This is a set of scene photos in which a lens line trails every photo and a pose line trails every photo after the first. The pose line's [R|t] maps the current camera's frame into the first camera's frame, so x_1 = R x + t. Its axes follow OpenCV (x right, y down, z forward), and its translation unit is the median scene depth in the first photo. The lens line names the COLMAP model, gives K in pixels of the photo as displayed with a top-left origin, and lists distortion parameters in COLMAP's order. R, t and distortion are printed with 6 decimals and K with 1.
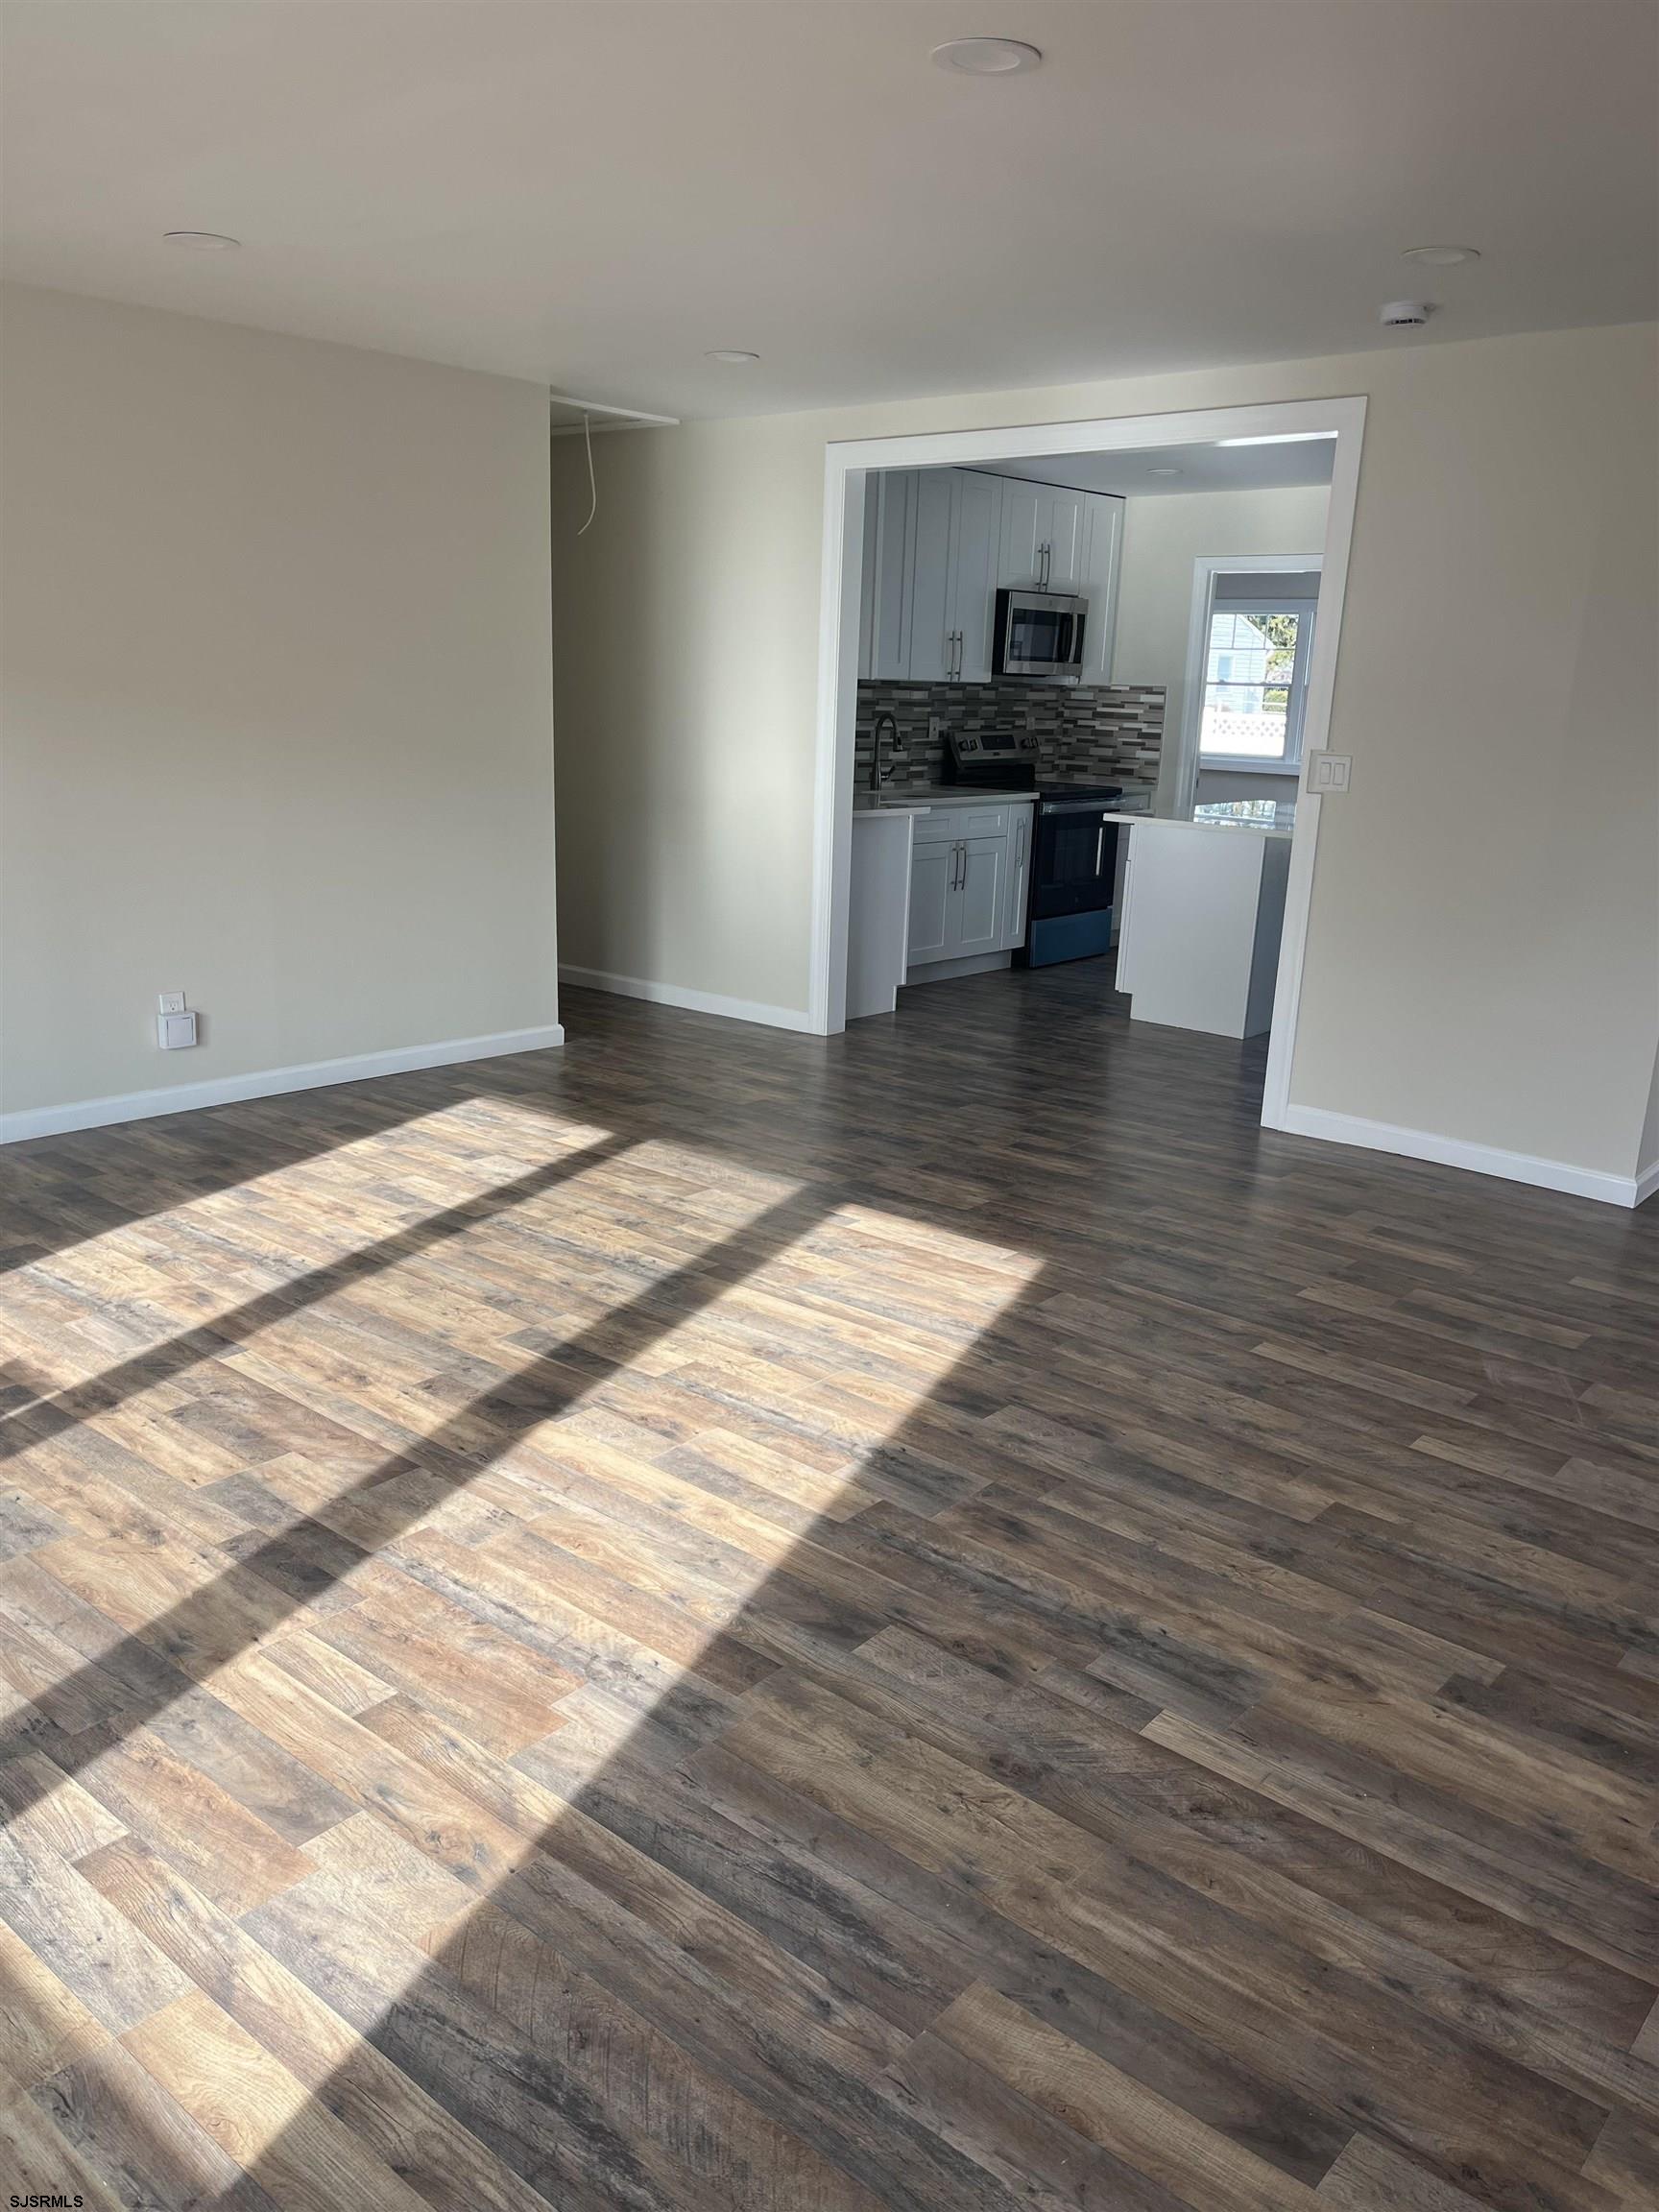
lens RADIAL K [[1680.3, 0, 843.2], [0, 1680.3, 1116.2], [0, 0, 1]] dist [0.066415, -0.075045]
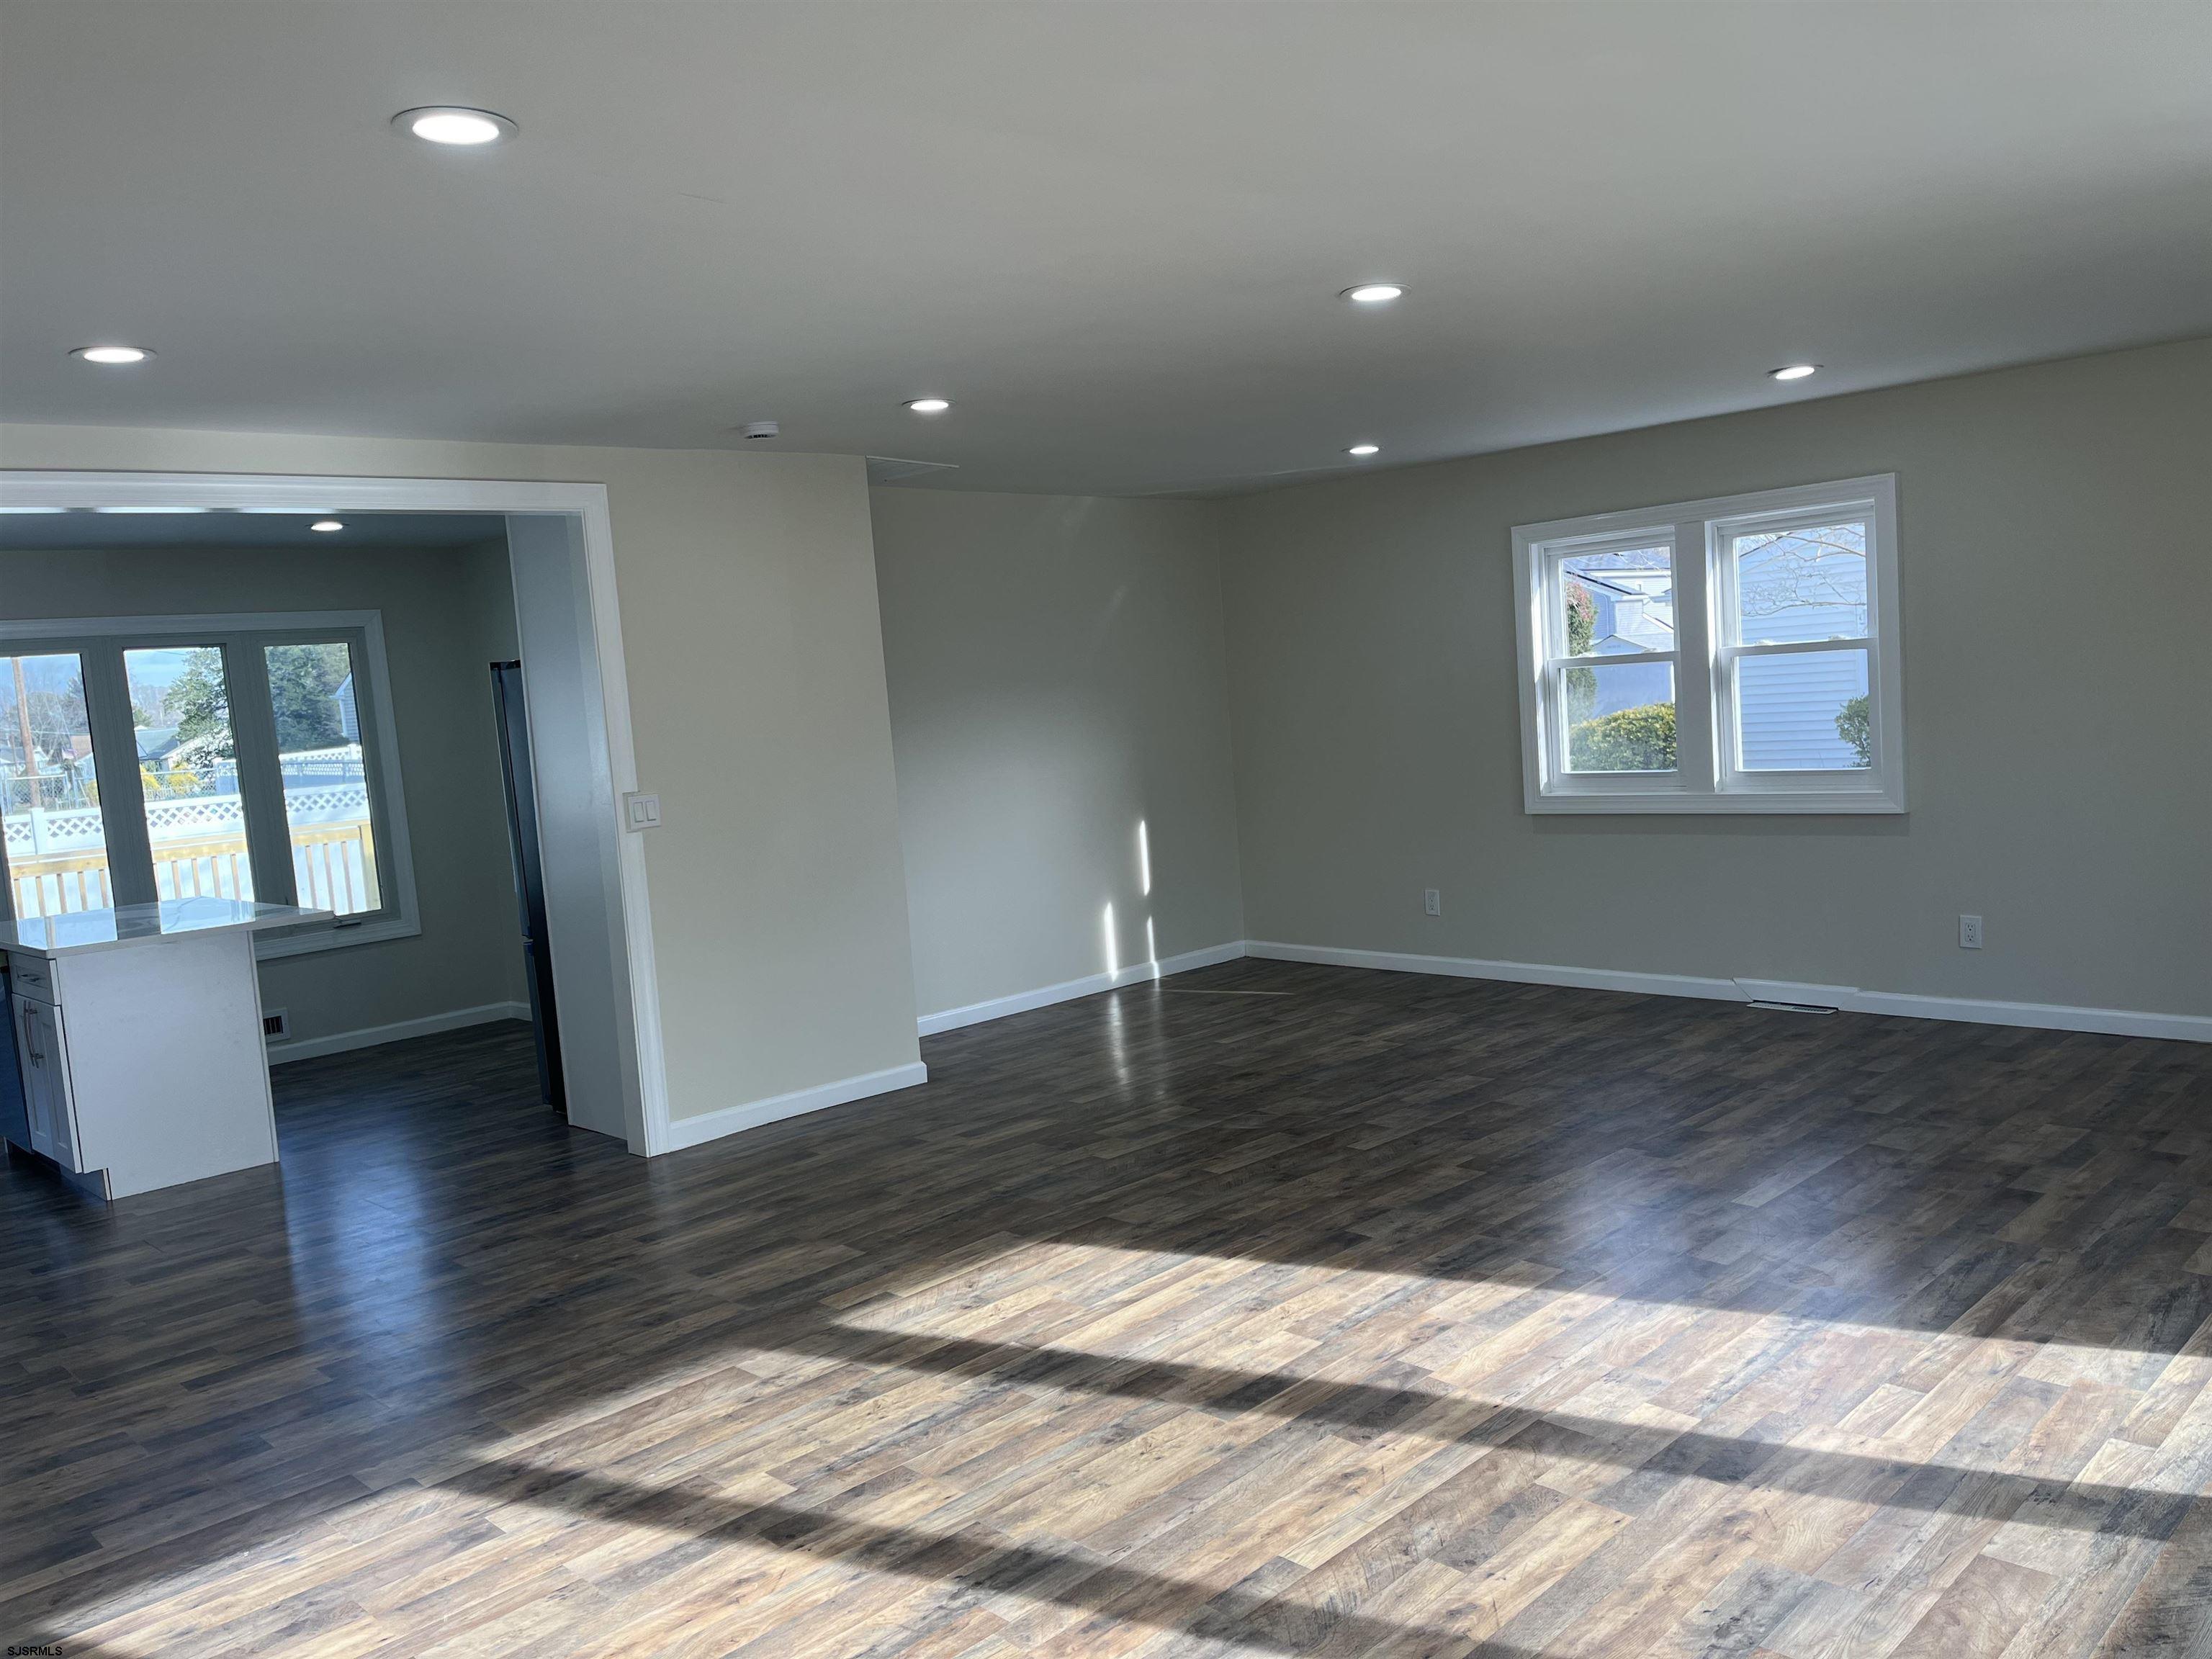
lens RADIAL K [[1680.3, 0, 1119.0], [0, 1680.3, 835.1], [0, 0, 1]] dist [0.066415, -0.075045]
pose [[0.087787, -0.132764, 0.987252, -0.878346], [0.332303, 0.938211, 0.096620, -0.224907], [-0.939078, 0.319585, 0.126480, 0.687783]]
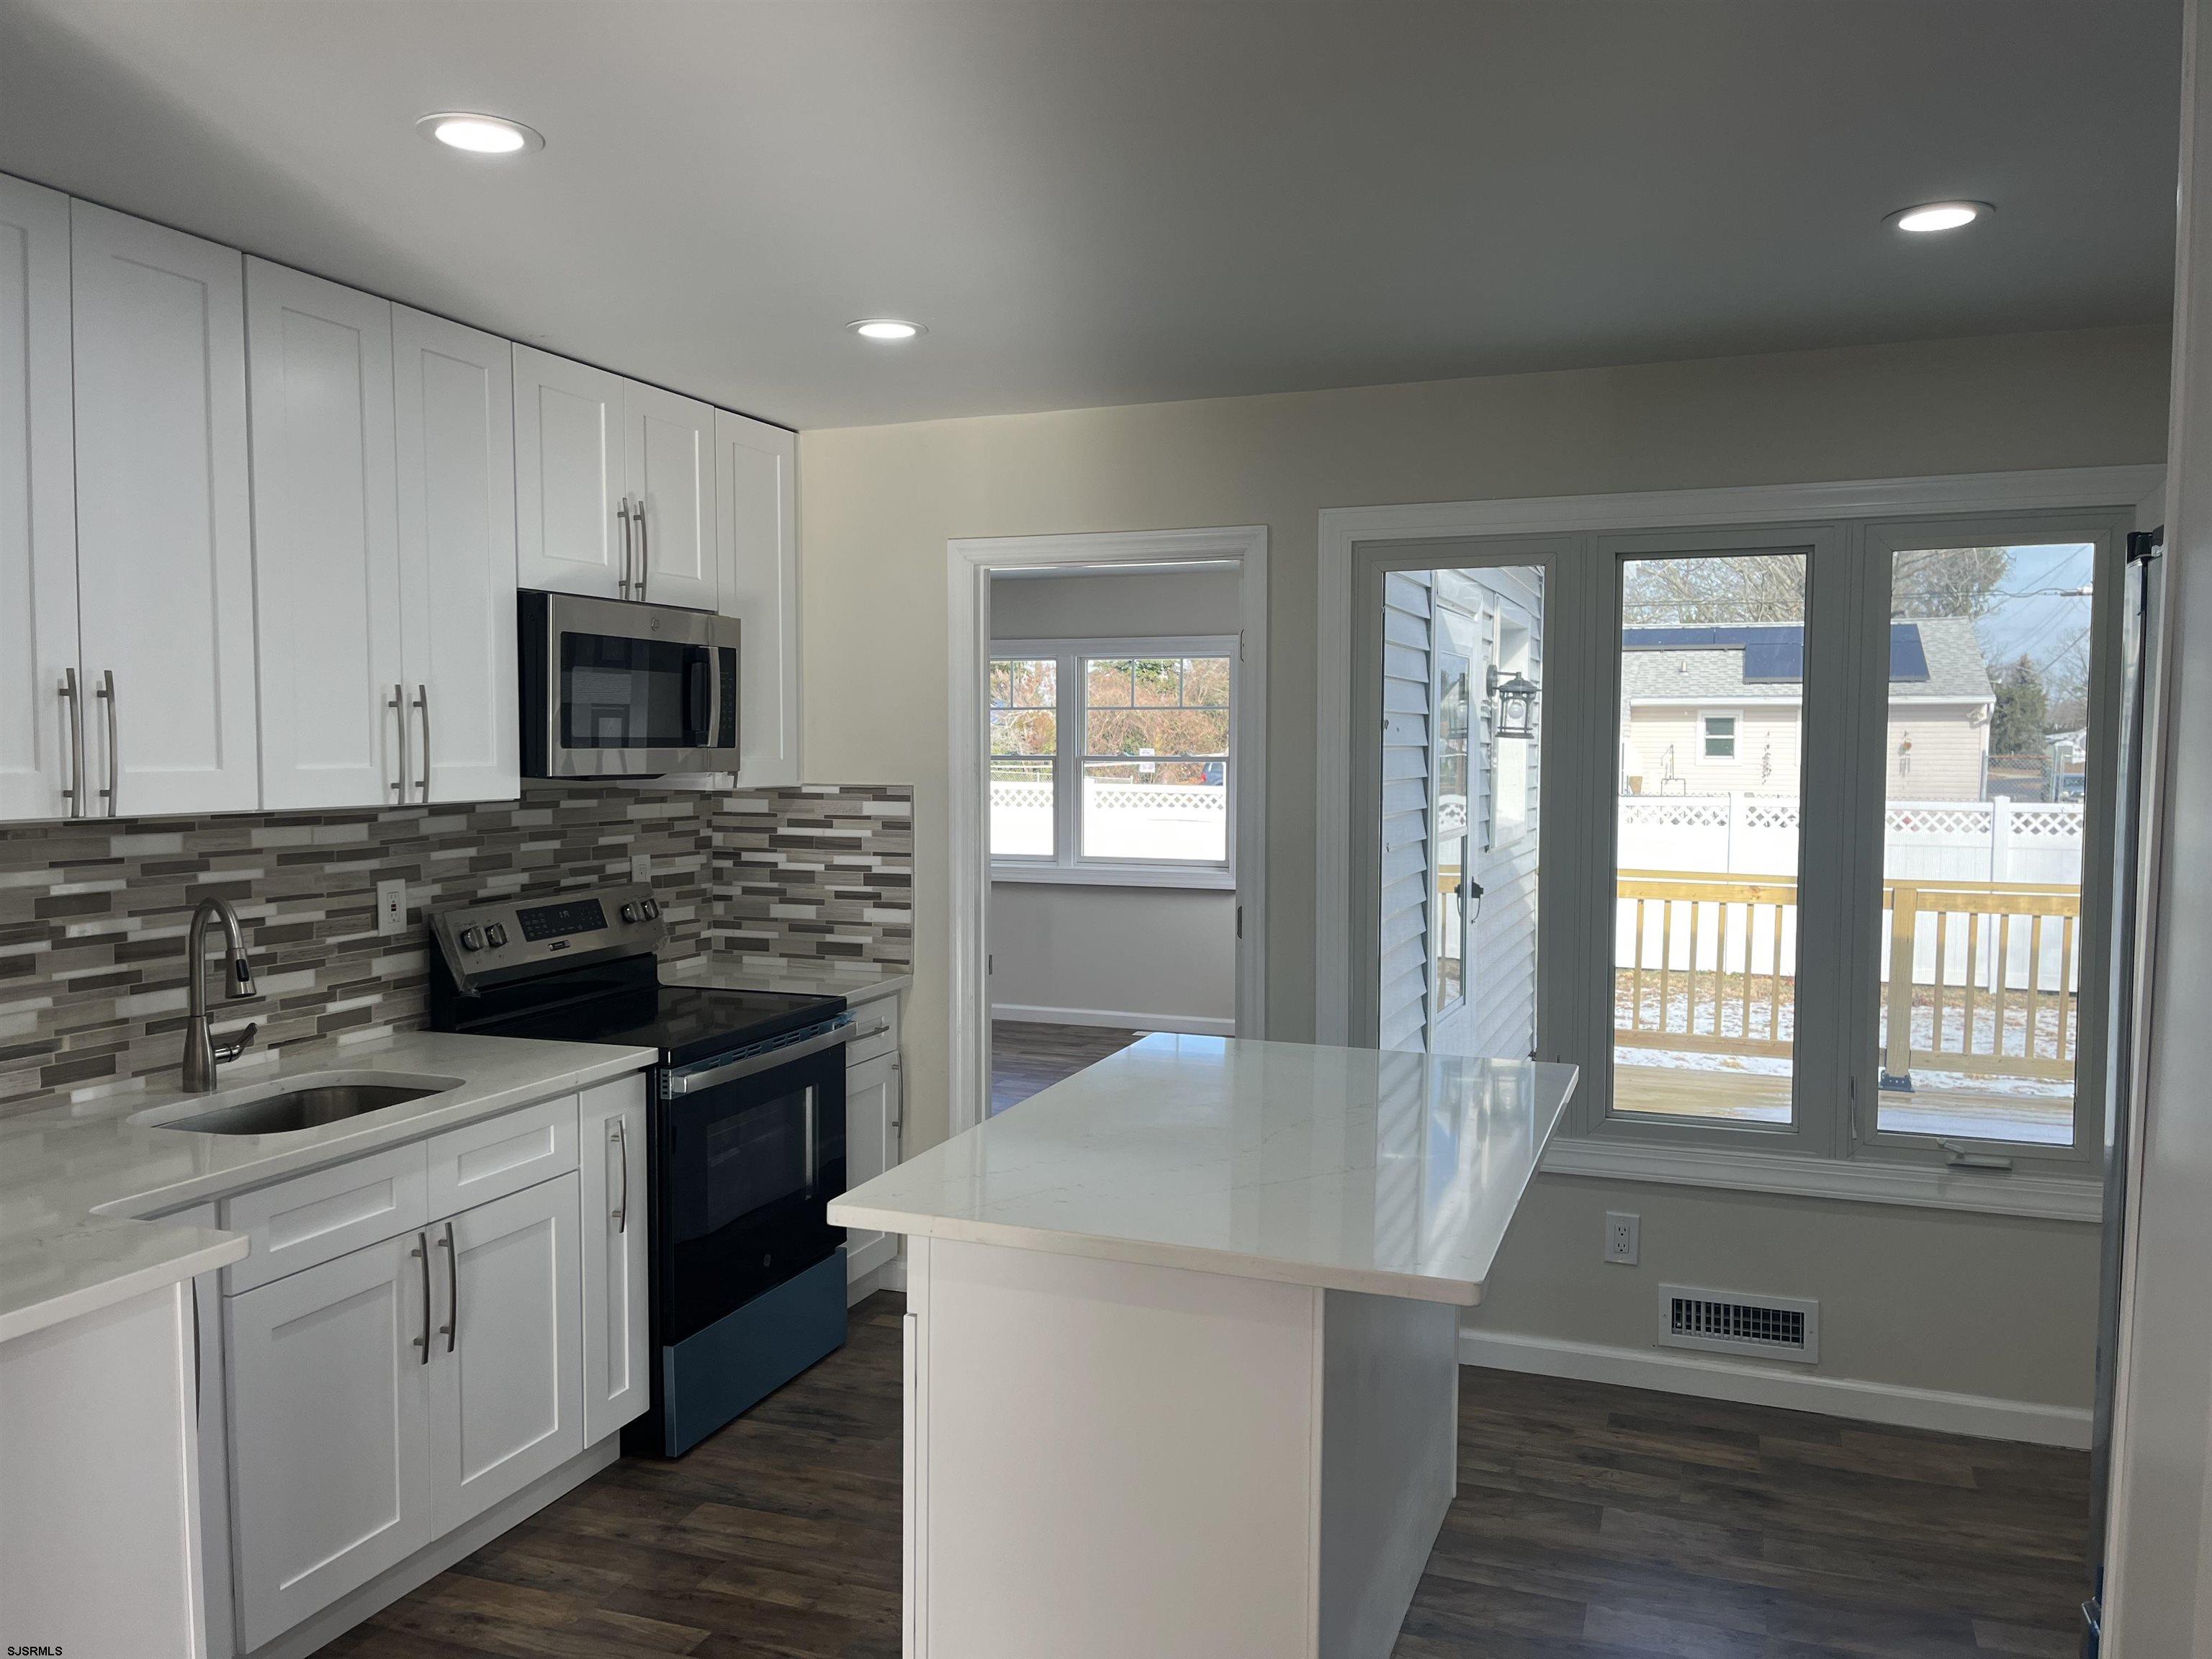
lens RADIAL K [[1700.1, 0, 1159.1], [0, 1700.1, 849.4], [0, 0, 1]] dist [0.067470, 0.000324]
pose [[0.932840, -0.057776, 0.355628, 0.159098], [0.123159, 0.978734, -0.164048, -0.293007], [-0.338587, 0.196829, 0.920118, 1.046761]]
